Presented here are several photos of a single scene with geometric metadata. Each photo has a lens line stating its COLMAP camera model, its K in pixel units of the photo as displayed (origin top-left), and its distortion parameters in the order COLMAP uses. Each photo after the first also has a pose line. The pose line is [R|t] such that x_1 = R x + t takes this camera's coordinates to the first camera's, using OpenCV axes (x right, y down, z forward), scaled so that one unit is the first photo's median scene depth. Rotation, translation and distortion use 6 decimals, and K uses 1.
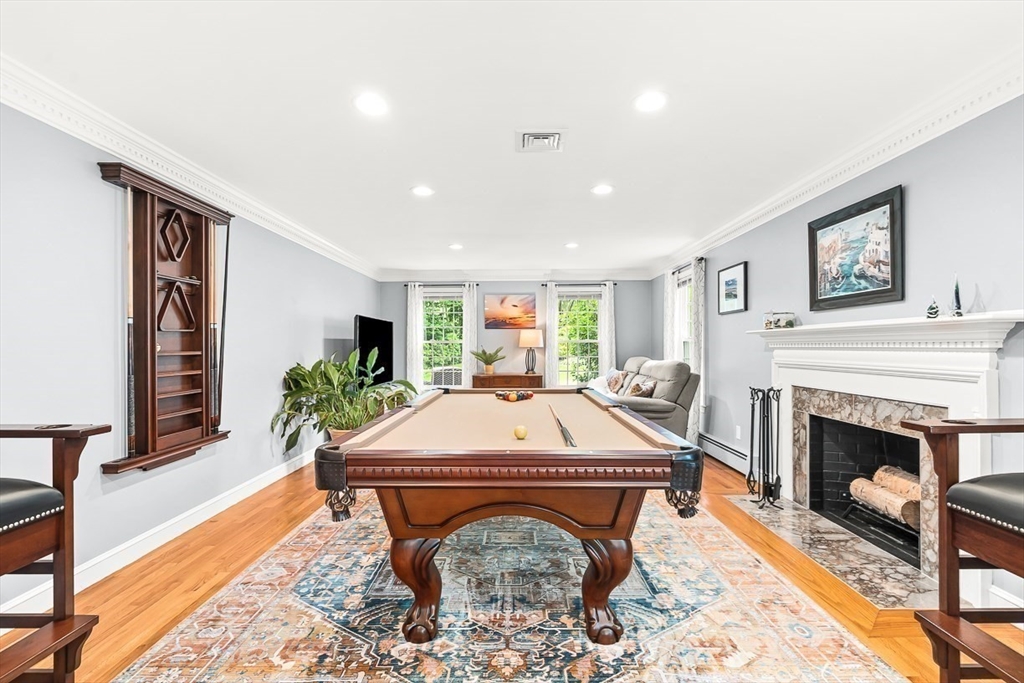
lens RADIAL K [[477.4, 0, 512.0], [0, 477.4, 341.5], [0, 0, 1]] dist [0.001018, -0.000044]
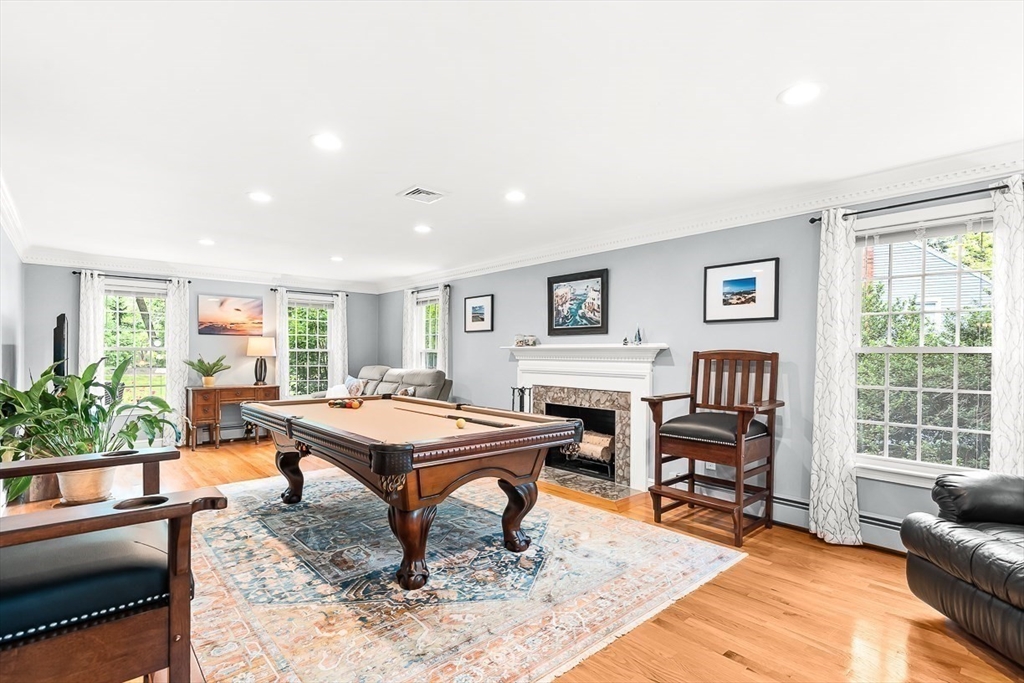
lens RADIAL K [[490.4, 0, 529.8], [0, 490.4, 352.8], [0, 0, 1]] dist [-0.001065, -0.000226]
pose [[0.726677, 0.008858, 0.686922, -0.568753], [-0.015635, 0.999871, 0.003646, -0.015277], [-0.686801, -0.013390, 0.726722, -0.112314]]
